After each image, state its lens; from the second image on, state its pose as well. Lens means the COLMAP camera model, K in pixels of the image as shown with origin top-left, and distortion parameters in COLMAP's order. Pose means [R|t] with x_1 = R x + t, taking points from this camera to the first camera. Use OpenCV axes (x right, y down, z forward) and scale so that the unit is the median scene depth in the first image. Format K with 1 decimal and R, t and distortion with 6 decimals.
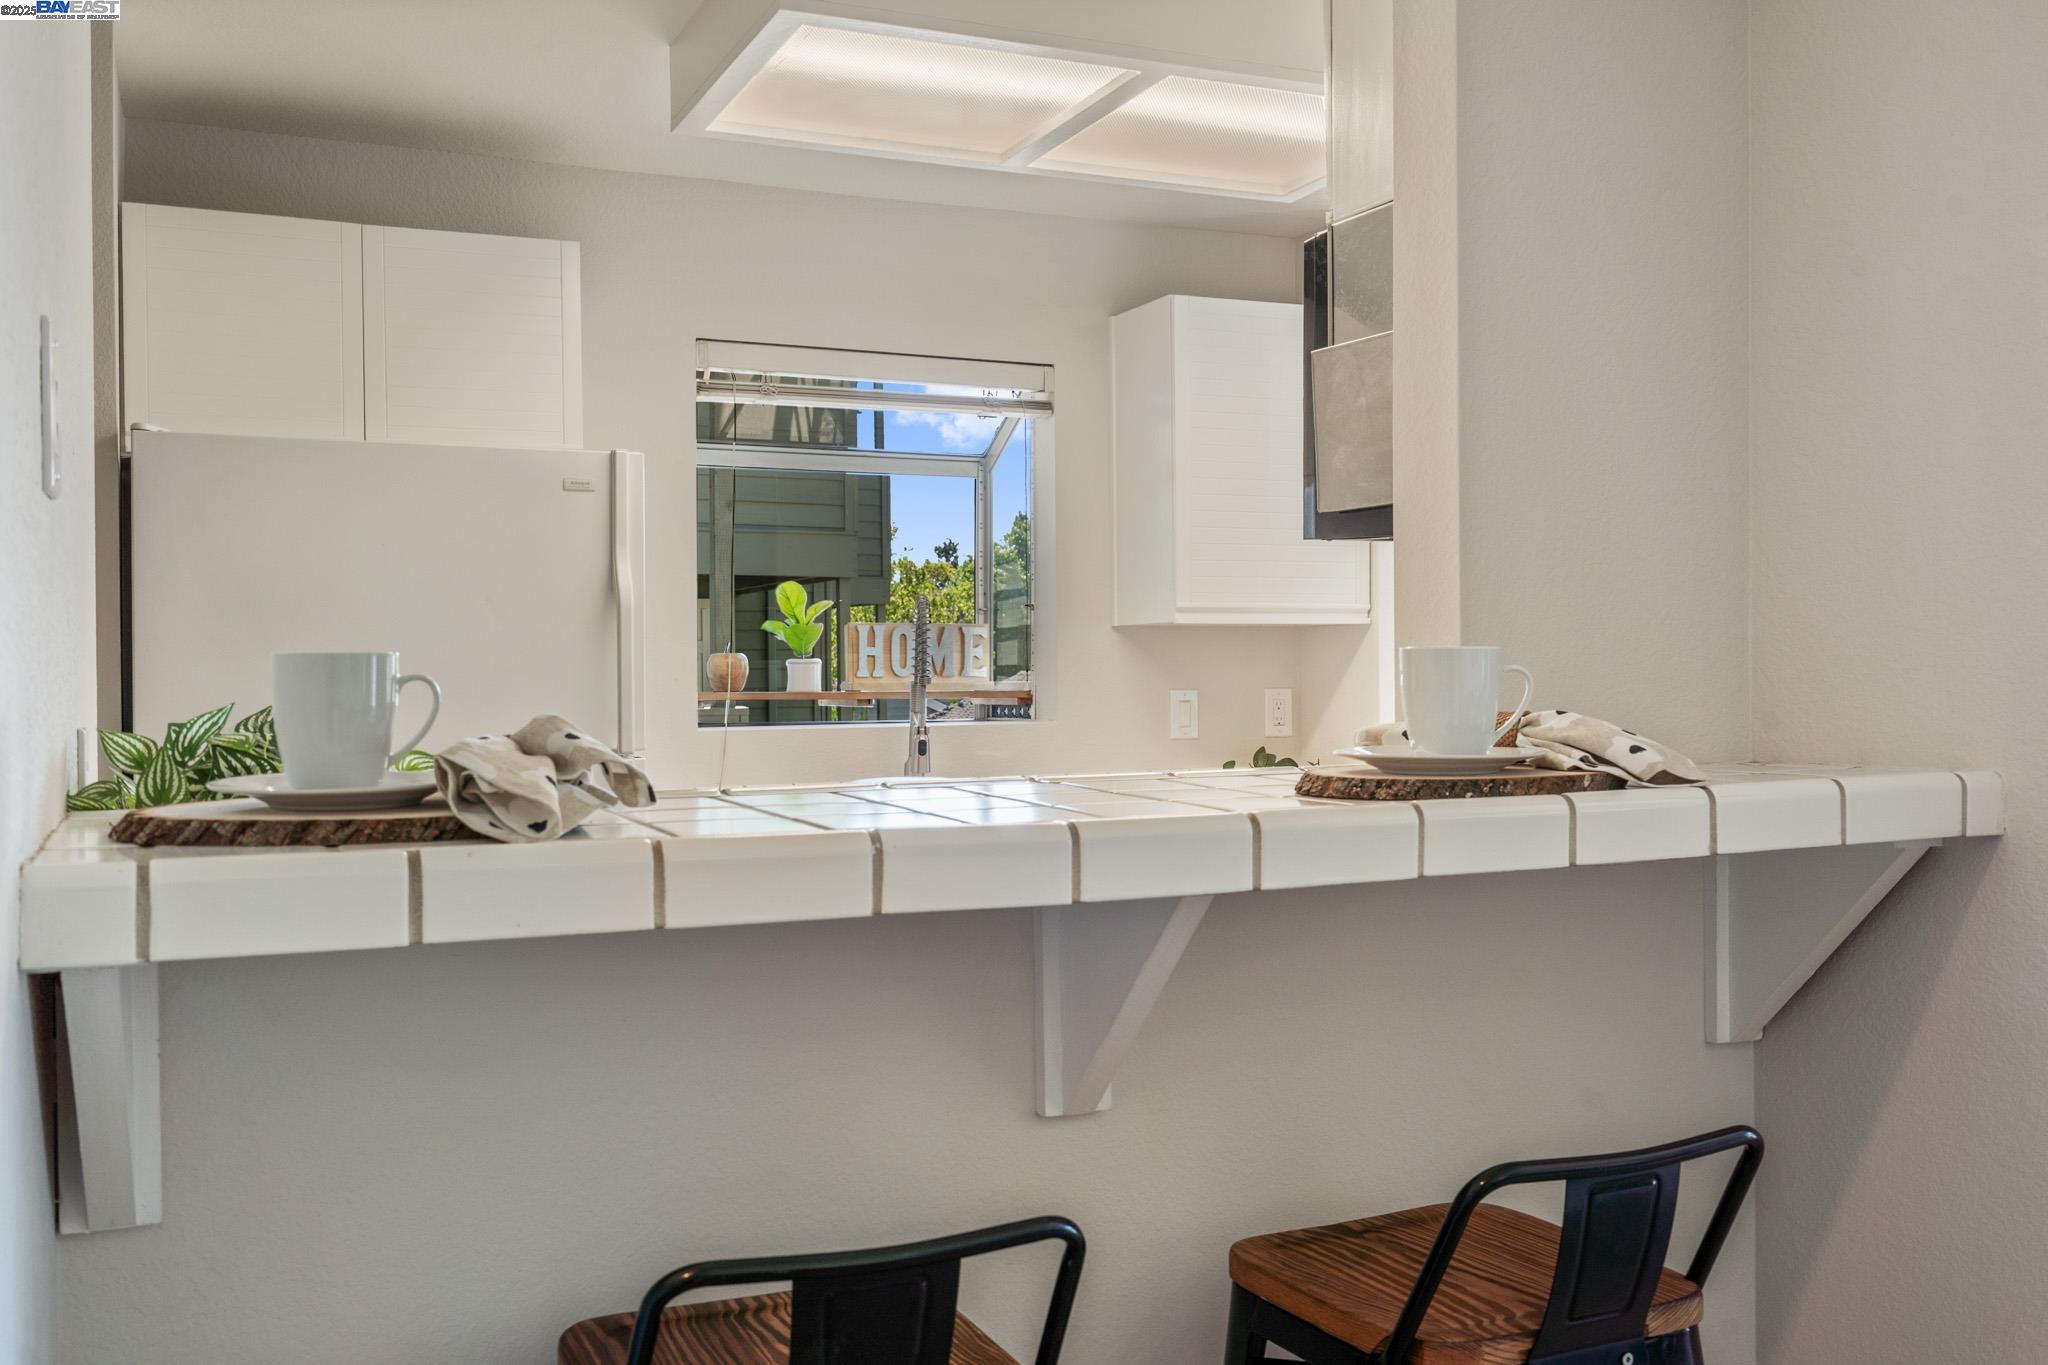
lens RADIAL K [[1863.8, 0, 1027.0], [0, 1863.8, 689.1], [0, 0, 1]] dist [0.017807, 0.000000]
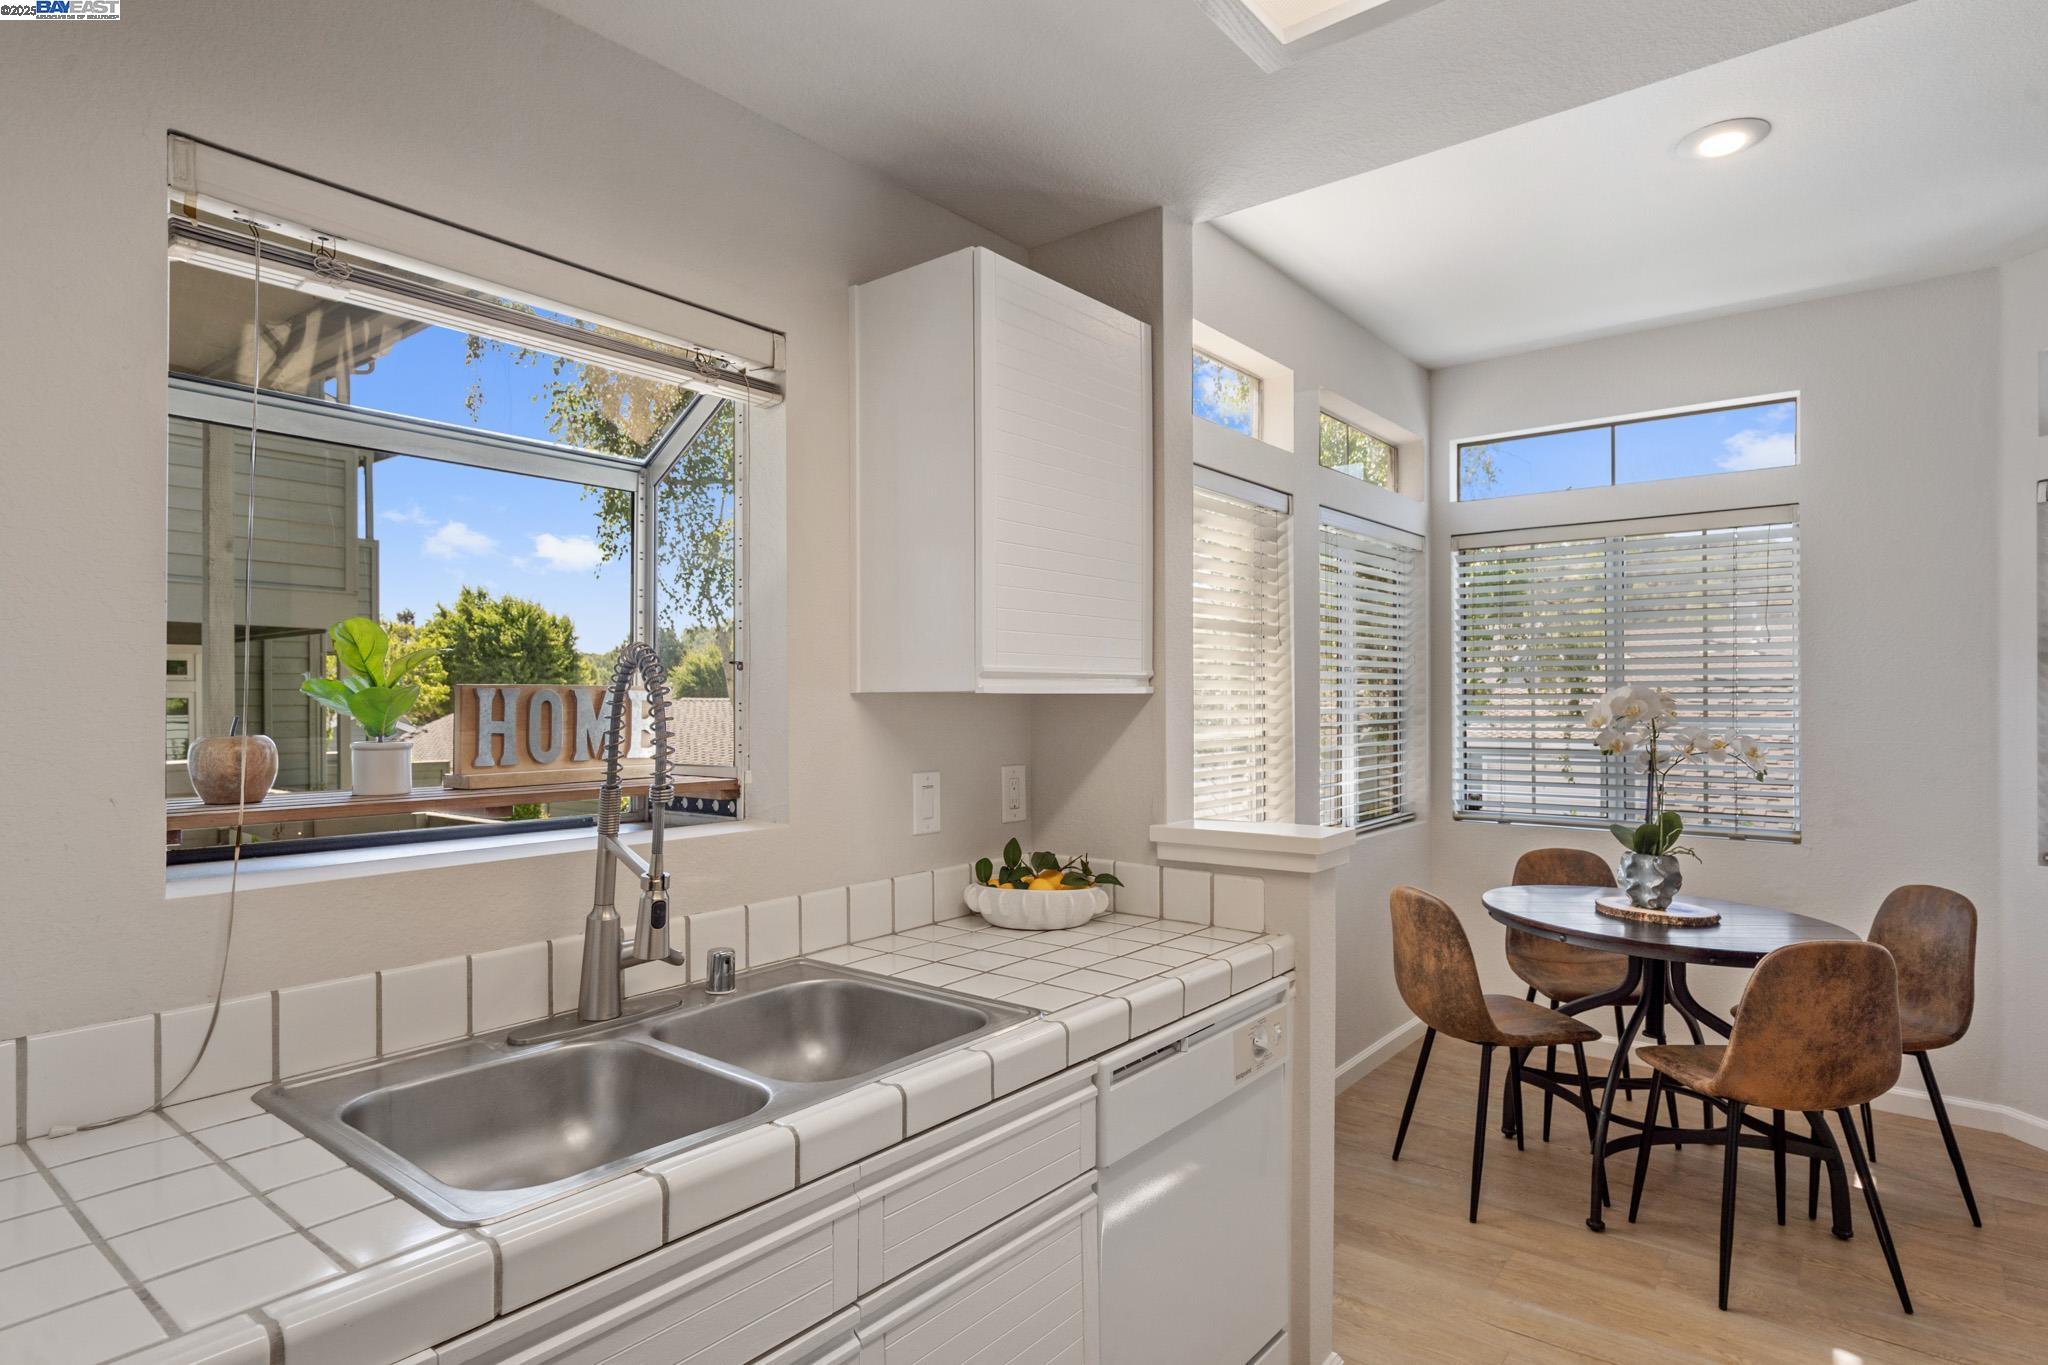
lens RADIAL K [[1103.9, 0, 1022.9], [0, 1103.9, 698.4], [0, 0, 1]] dist [0.006415, 0.000915]
pose [[0.892529, 0.007180, 0.450932, -0.095509], [-0.001522, 0.999916, -0.012908, -0.026030], [-0.450987, 0.010835, 0.892465, 0.571489]]
